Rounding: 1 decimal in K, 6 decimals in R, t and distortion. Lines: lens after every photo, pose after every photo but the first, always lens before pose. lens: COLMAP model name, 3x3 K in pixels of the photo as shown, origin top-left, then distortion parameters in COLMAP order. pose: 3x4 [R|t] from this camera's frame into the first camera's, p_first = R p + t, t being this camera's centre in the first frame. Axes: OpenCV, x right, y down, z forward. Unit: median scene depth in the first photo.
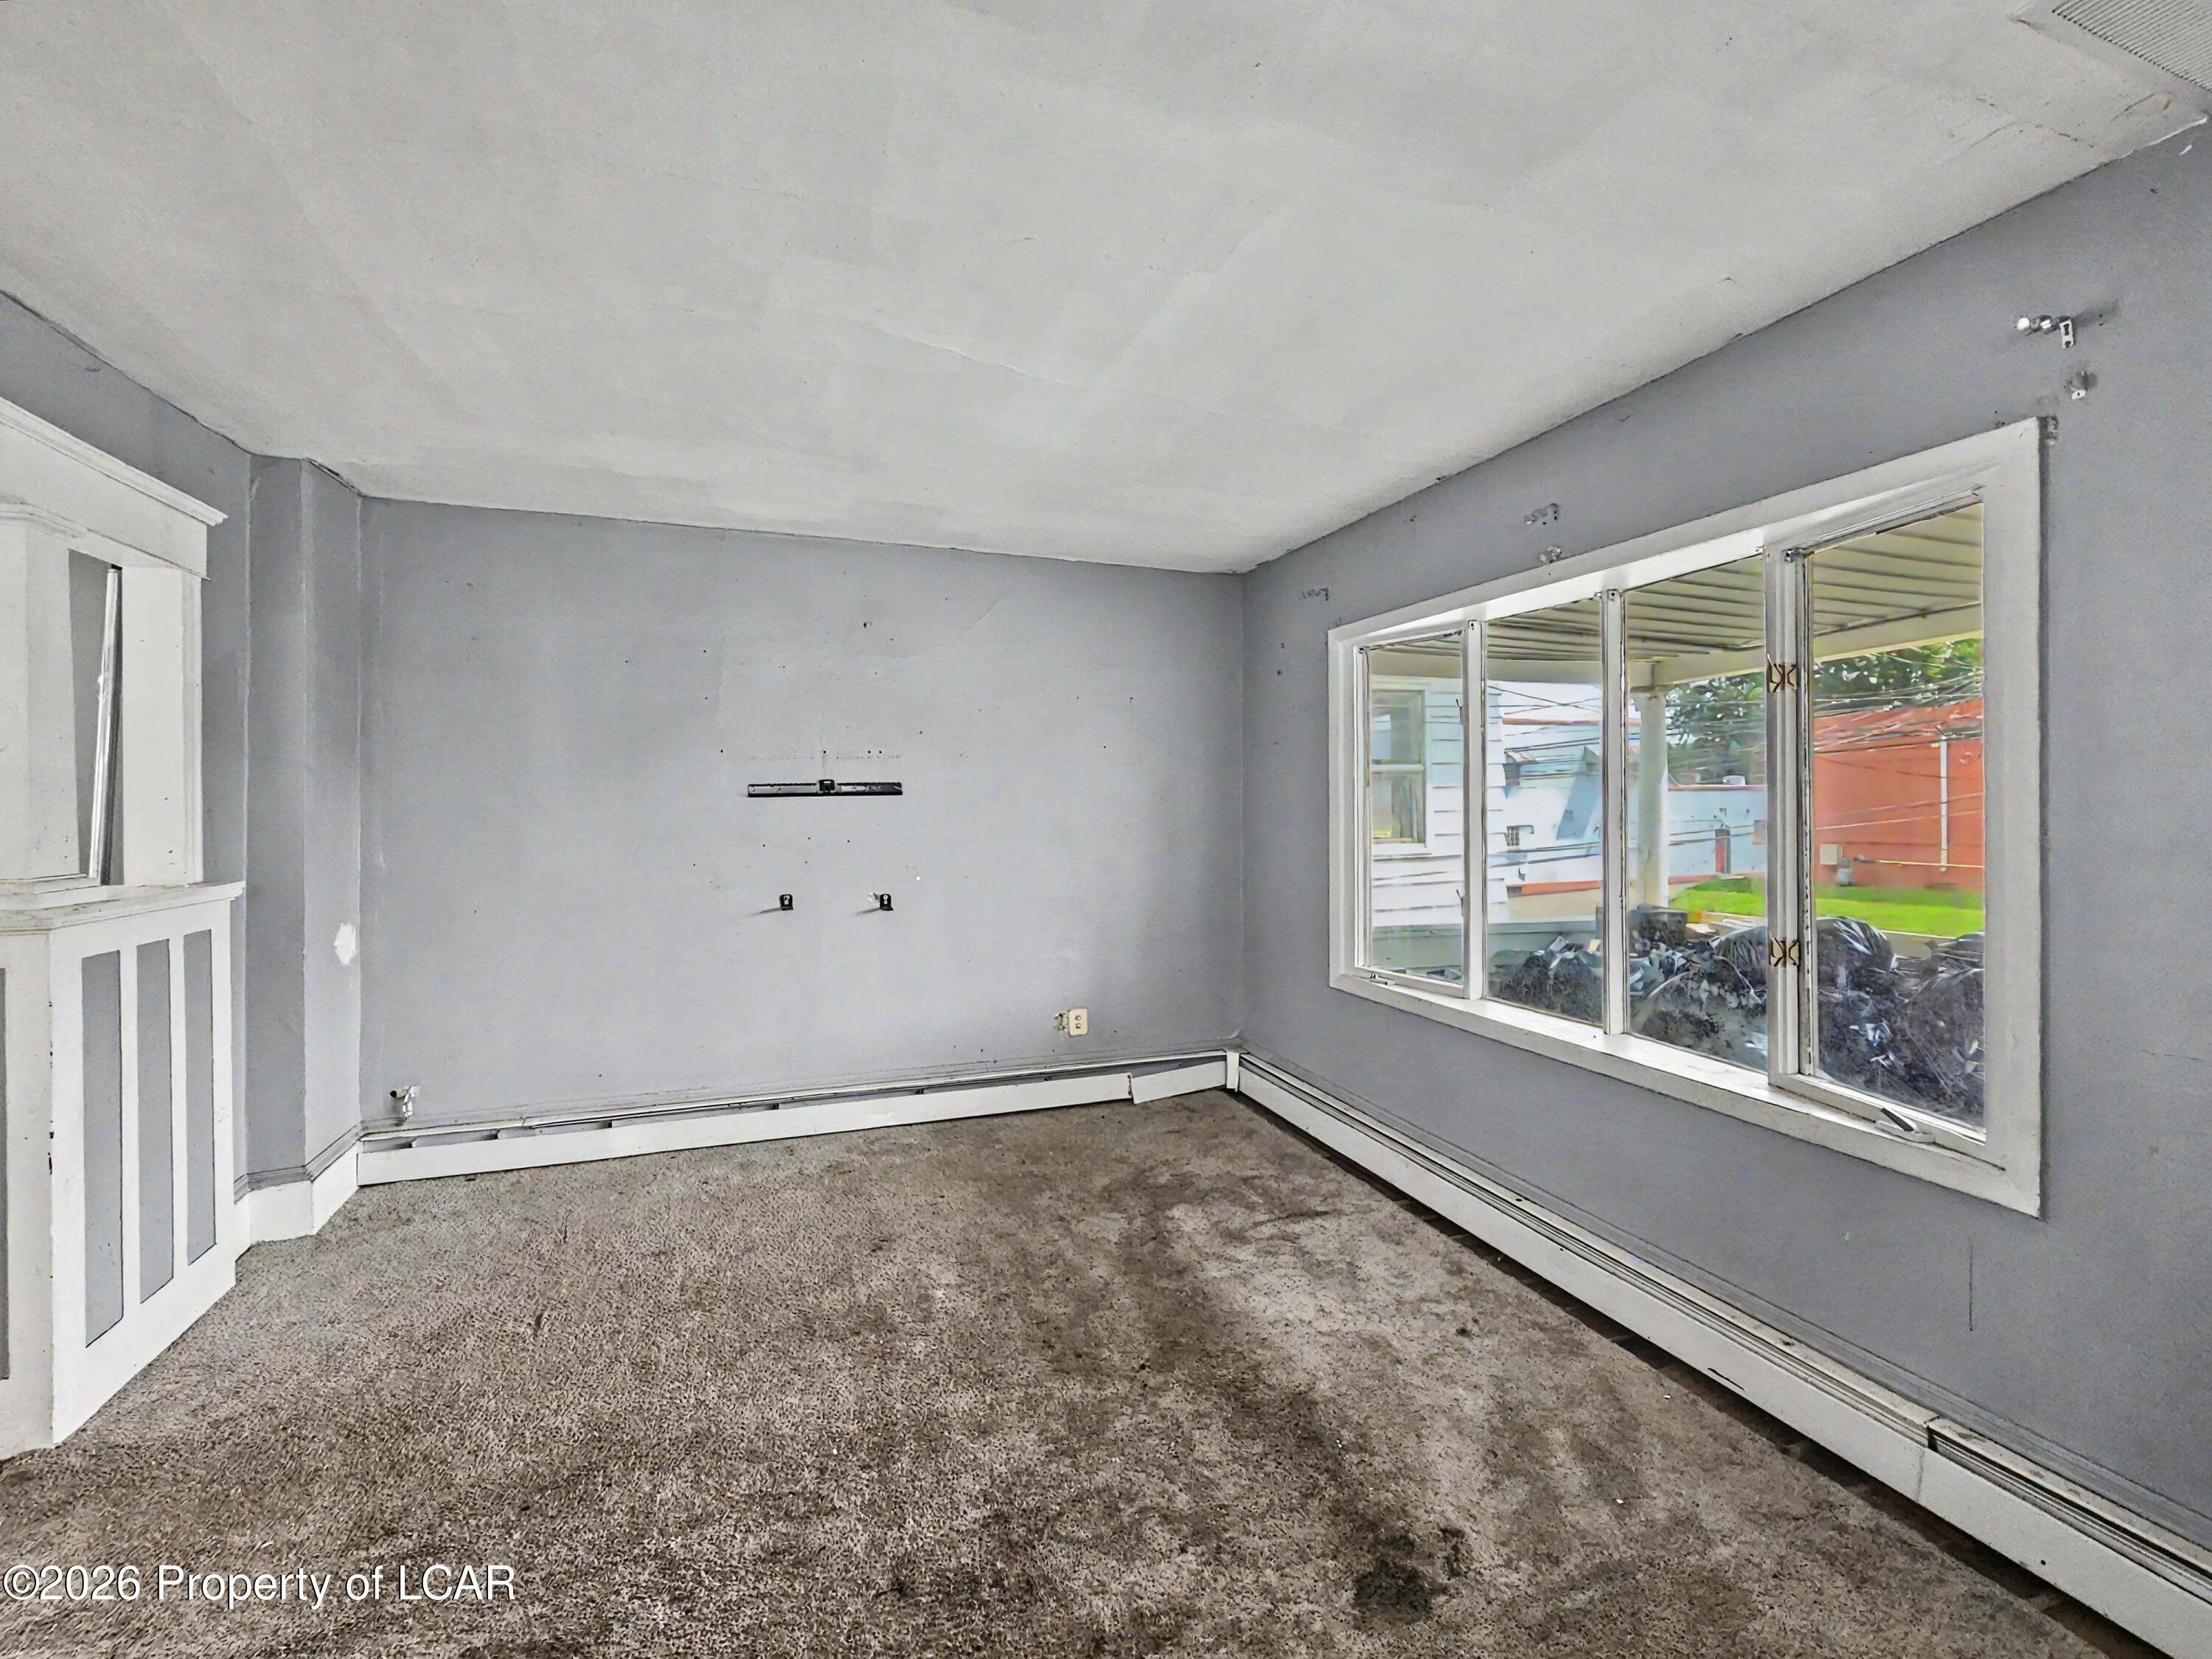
lens RADIAL K [[958.7, 0, 1103.7], [0, 958.7, 808.1], [0, 0, 1]] dist [-0.001023, -0.000339]
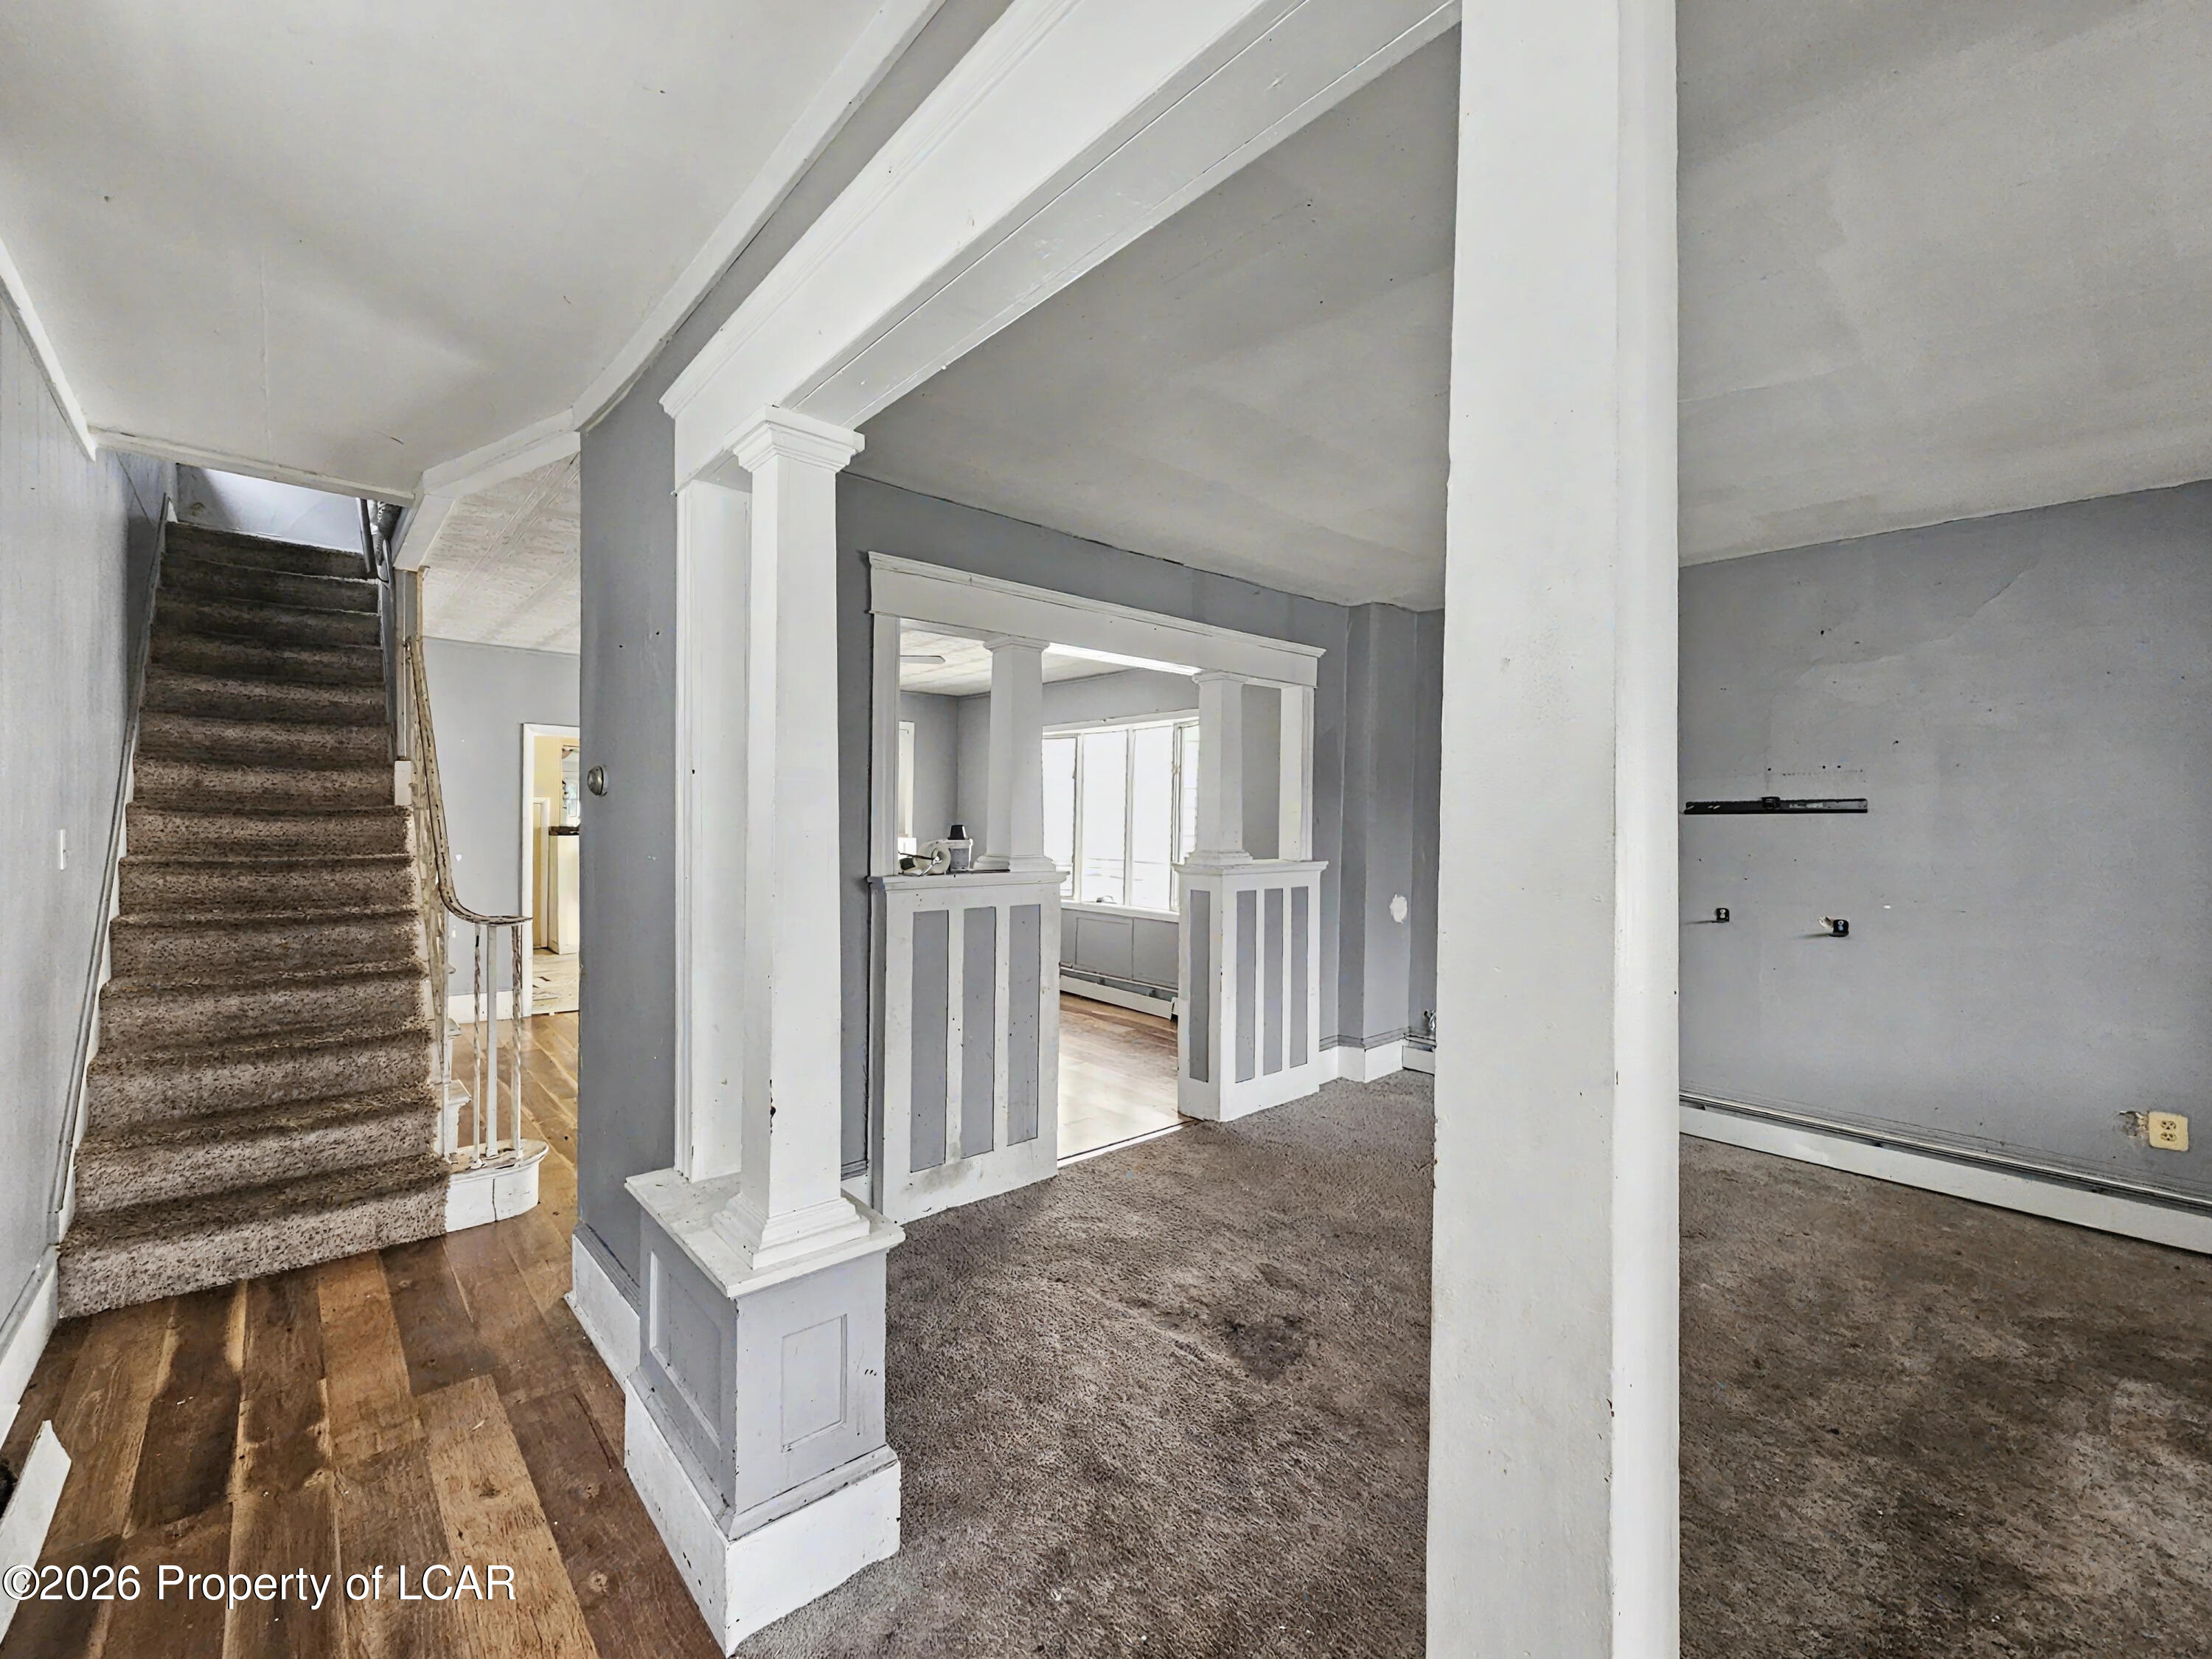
lens RADIAL K [[935.0, 0, 1106.0], [0, 935.0, 829.5], [0, 0, 1]] dist [-0.000008, 0.000071]
pose [[0.368056, 0.019159, -0.929606, 0.430153], [-0.015859, 0.999772, 0.014327, 0.001496], [0.929668, 0.009469, 0.368276, 0.007652]]
